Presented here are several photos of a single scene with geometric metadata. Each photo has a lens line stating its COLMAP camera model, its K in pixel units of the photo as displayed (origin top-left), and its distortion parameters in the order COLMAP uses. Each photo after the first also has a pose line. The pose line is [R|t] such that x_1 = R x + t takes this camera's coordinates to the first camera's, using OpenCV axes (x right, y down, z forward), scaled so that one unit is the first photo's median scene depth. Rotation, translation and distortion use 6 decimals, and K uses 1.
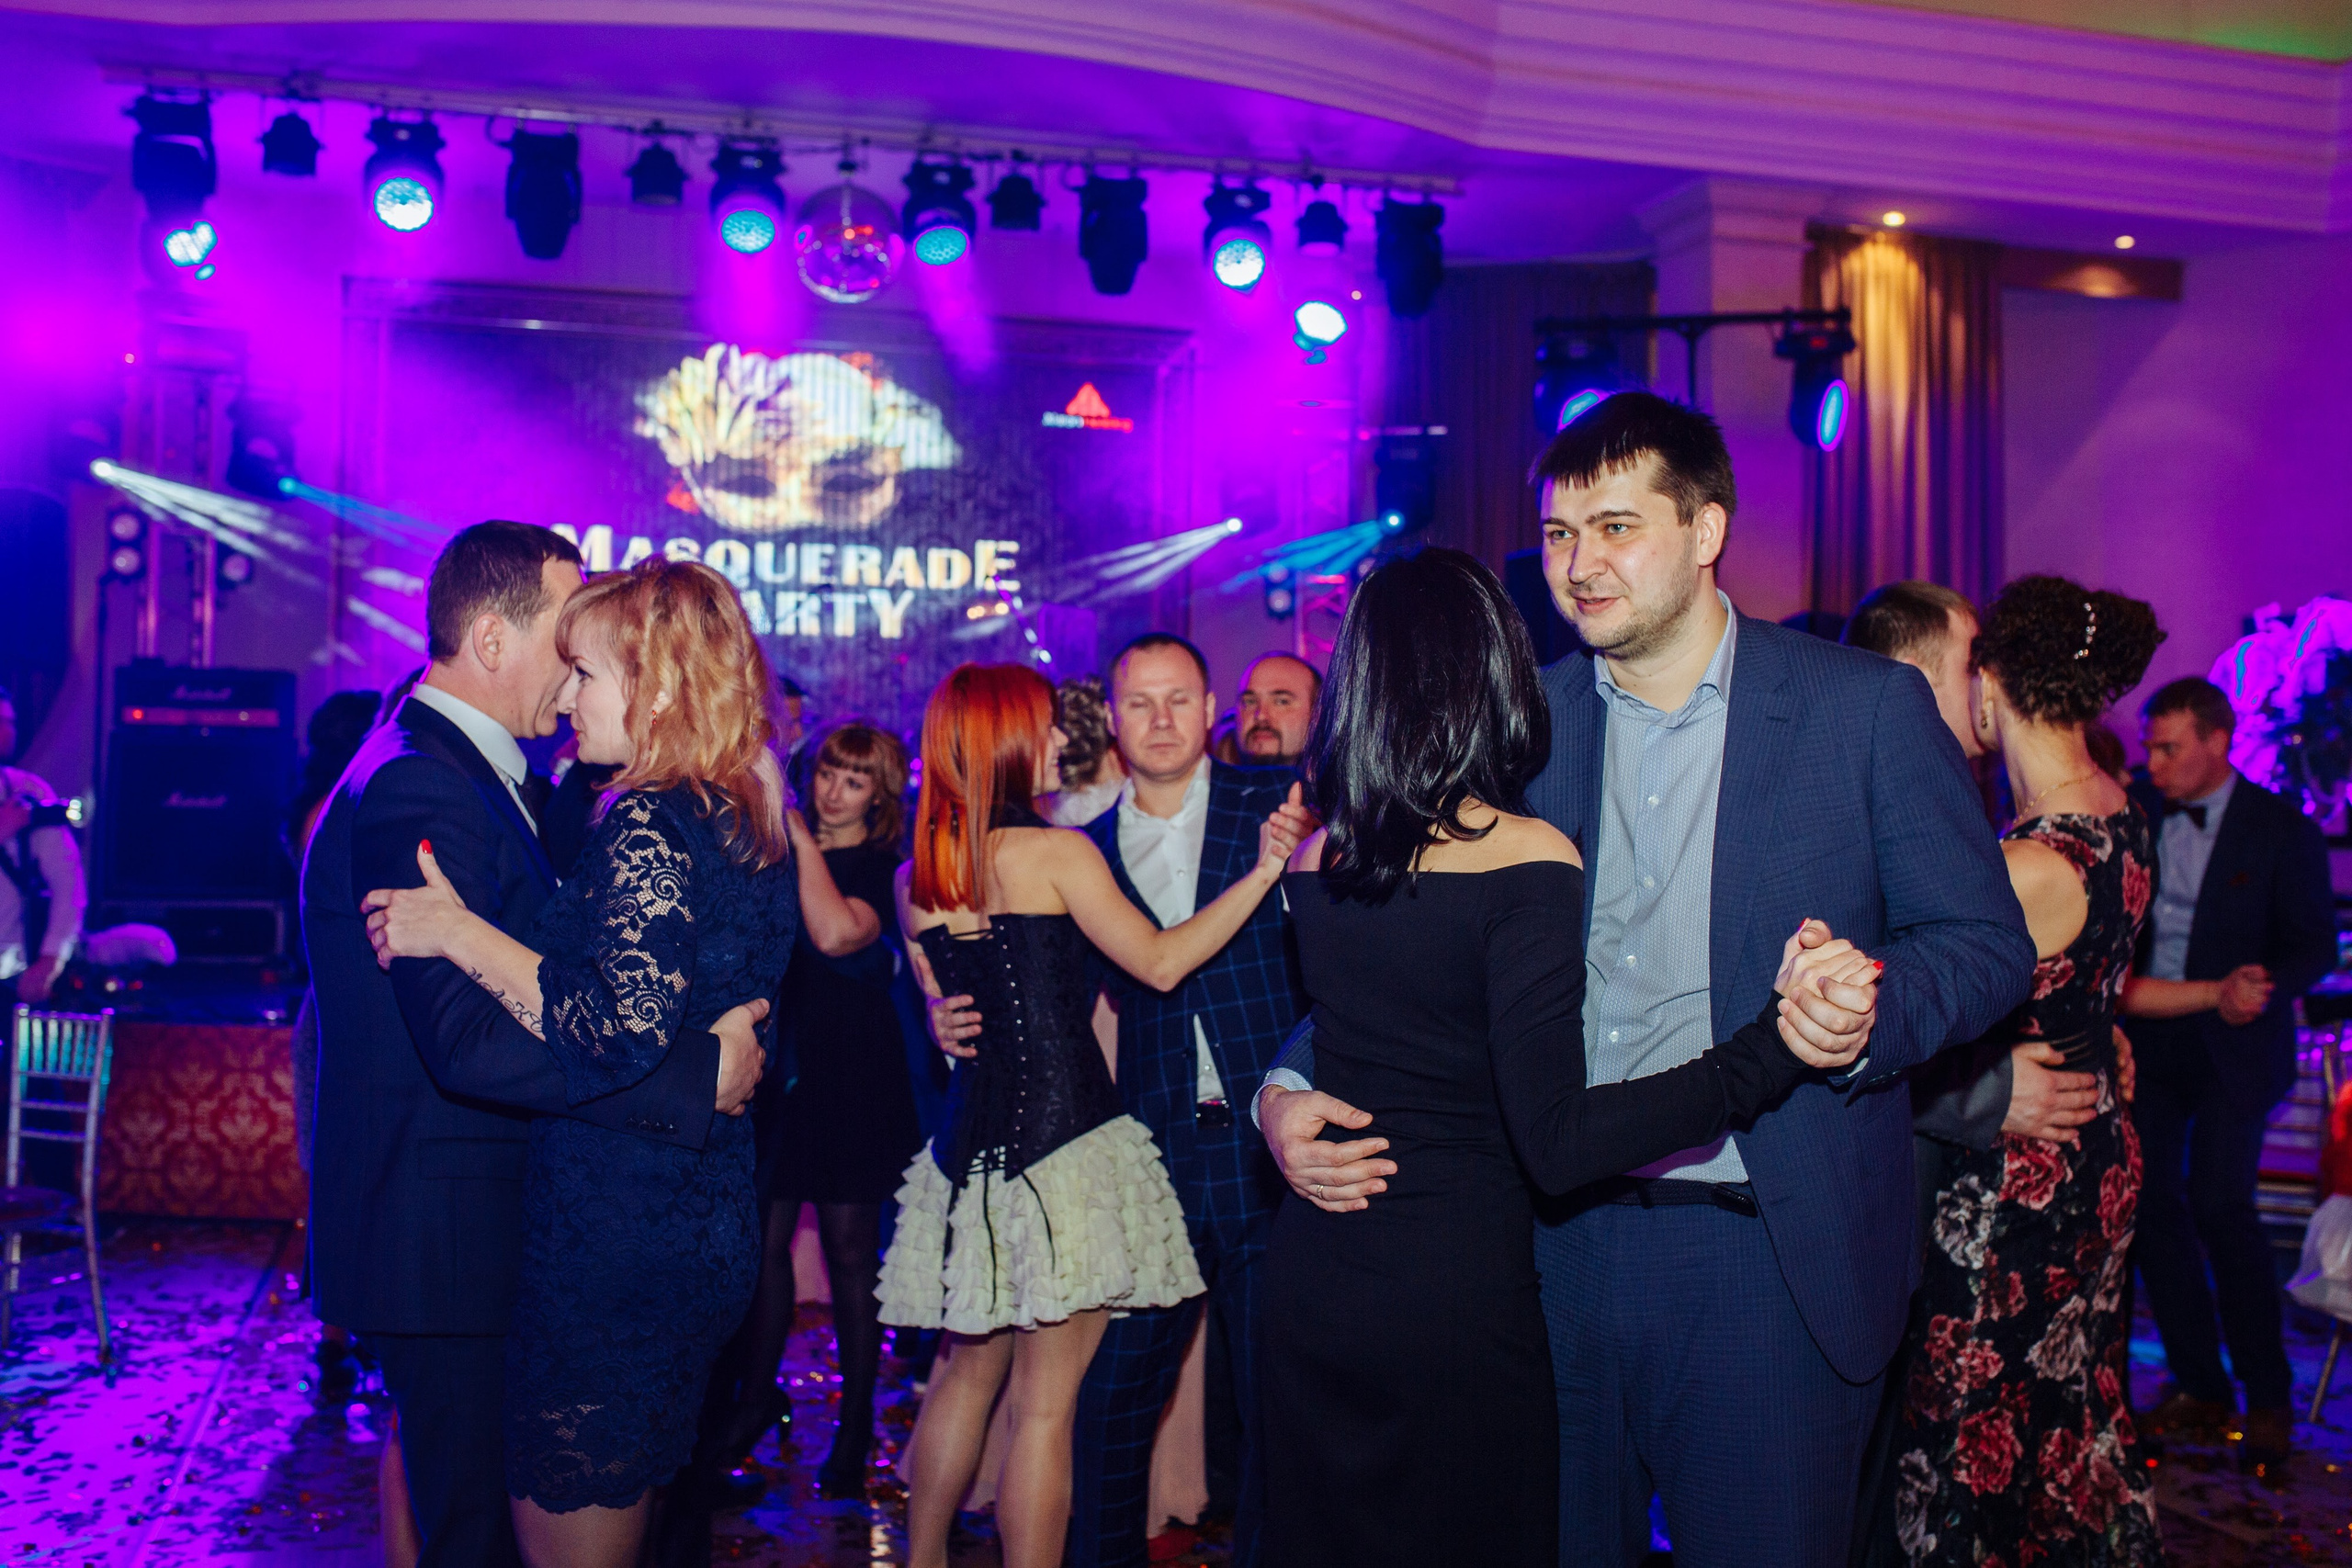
lens RADIAL K [[2291.6, 0, 1190.5], [0, 2291.6, 778.7], [0, 0, 1]] dist [-0.029424, 0.000000]
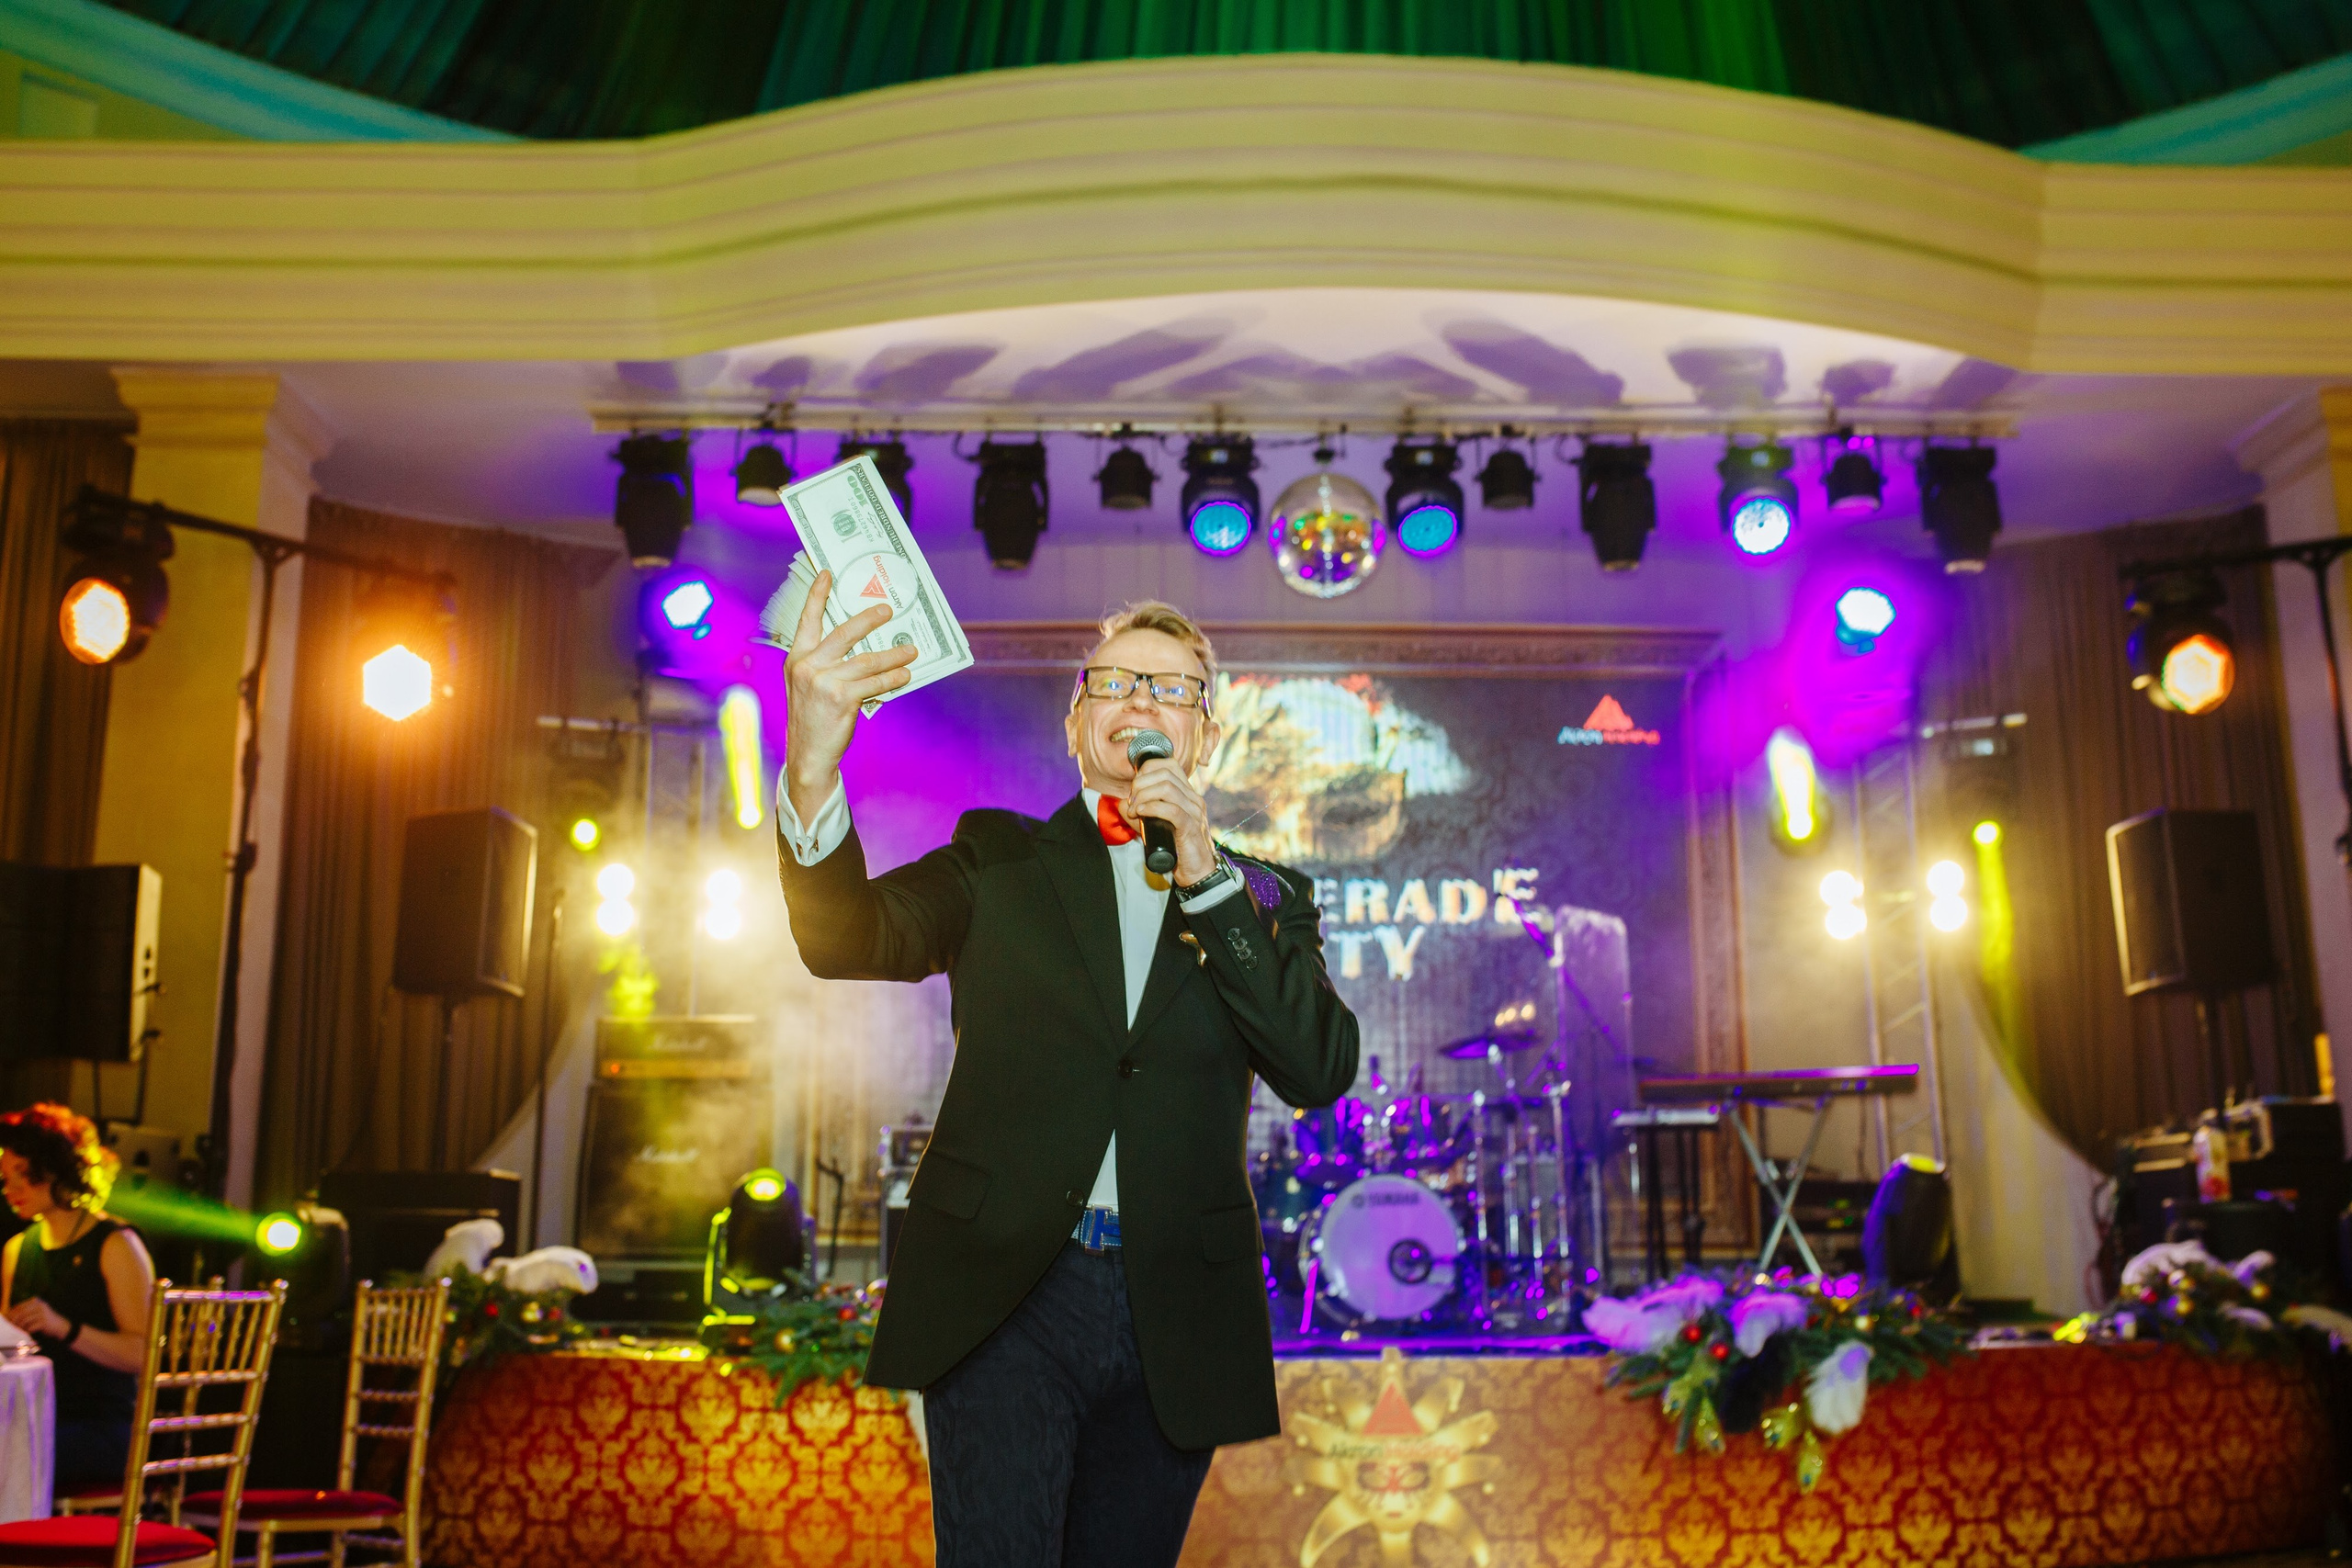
lens RADIAL K [[2291.6, 0, 1166.5], [0, 2291.6, 774.0], [0, 0, 1]] dist [-0.029424, 0.000000]
pose [[0.965475, -0.067682, -0.251550, 0.014246], [0.013092, 0.977044, -0.212636, 0.054980], [0.260167, 0.202001, 0.944197, 0.110967]]
